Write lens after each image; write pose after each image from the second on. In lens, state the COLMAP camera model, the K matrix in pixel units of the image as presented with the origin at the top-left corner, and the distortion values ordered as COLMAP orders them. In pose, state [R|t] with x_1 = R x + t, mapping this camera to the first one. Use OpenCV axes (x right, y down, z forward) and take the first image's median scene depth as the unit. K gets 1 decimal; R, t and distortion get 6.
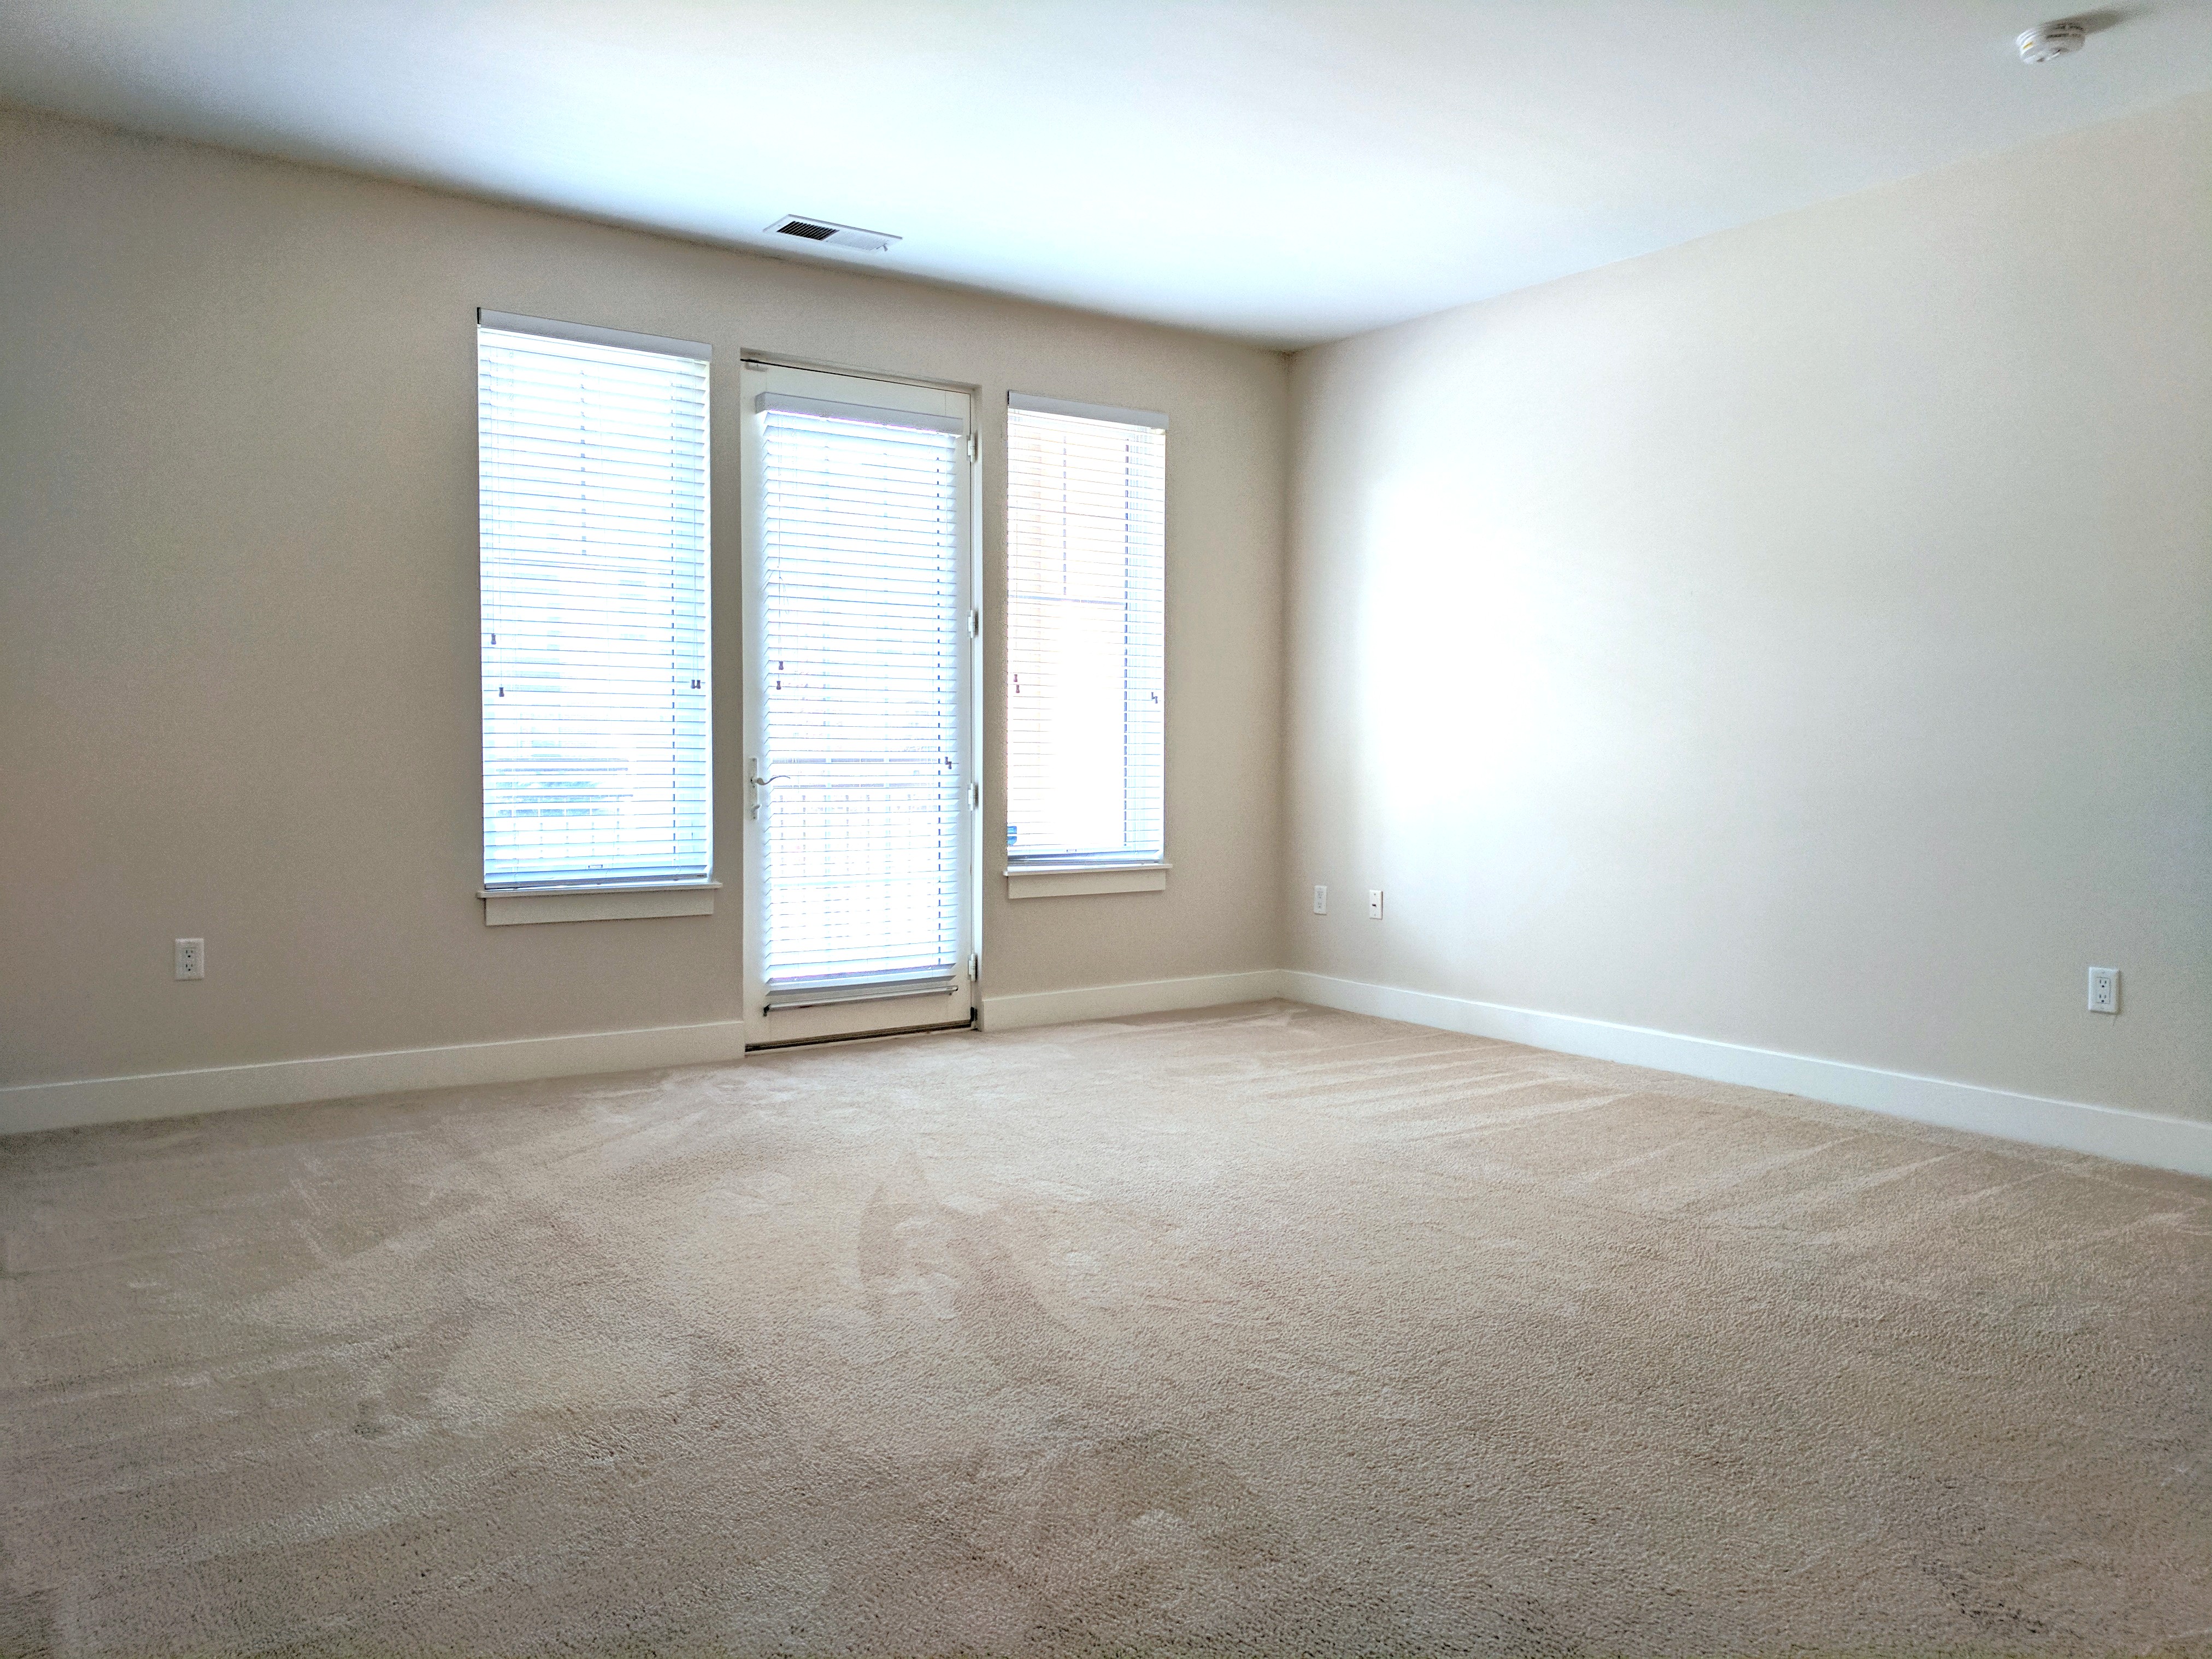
lens RADIAL K [[1681.5, 0, 1106.0], [0, 1681.5, 829.5], [0, 0, 1]] dist [0.011227, 0.000697]
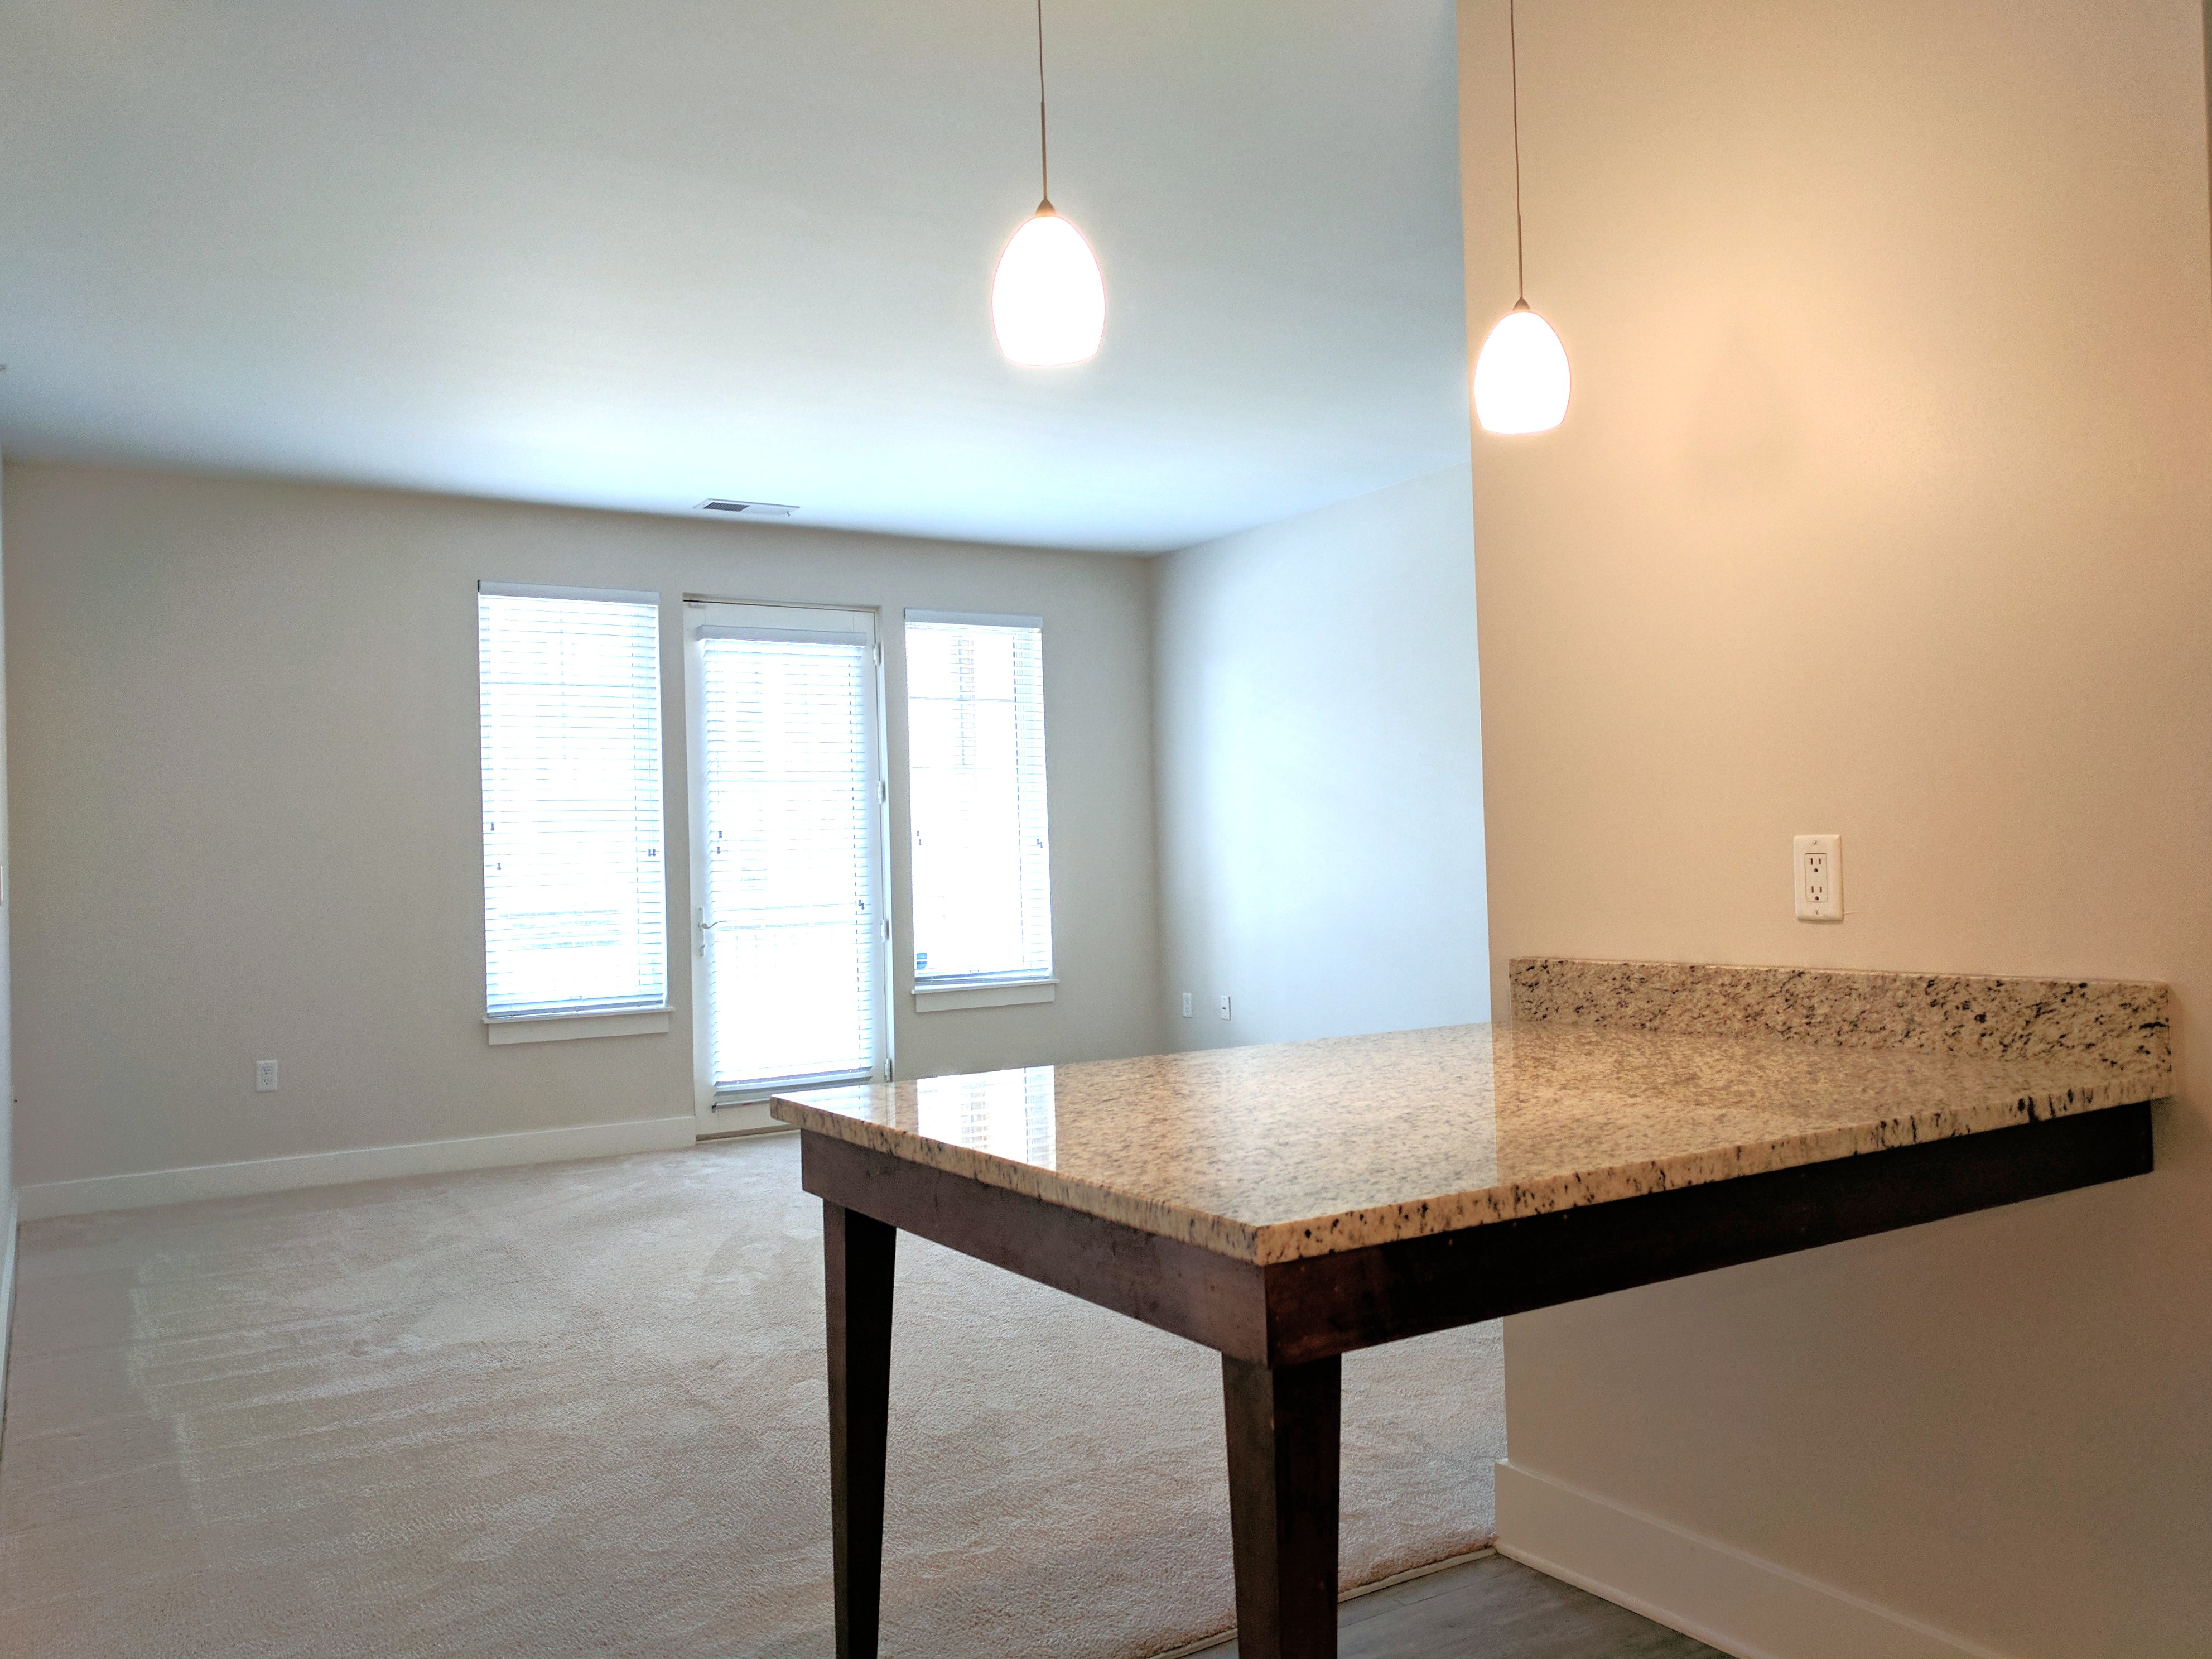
lens RADIAL K [[1680.8, 0, 1097.4], [0, 1680.8, 834.0], [0, 0, 1]] dist [0.009200, -0.003137]
pose [[0.998007, -0.036027, -0.051813, 0.160978], [0.032666, 0.997395, -0.064318, -0.006518], [0.053995, 0.062497, 0.996583, -0.261037]]
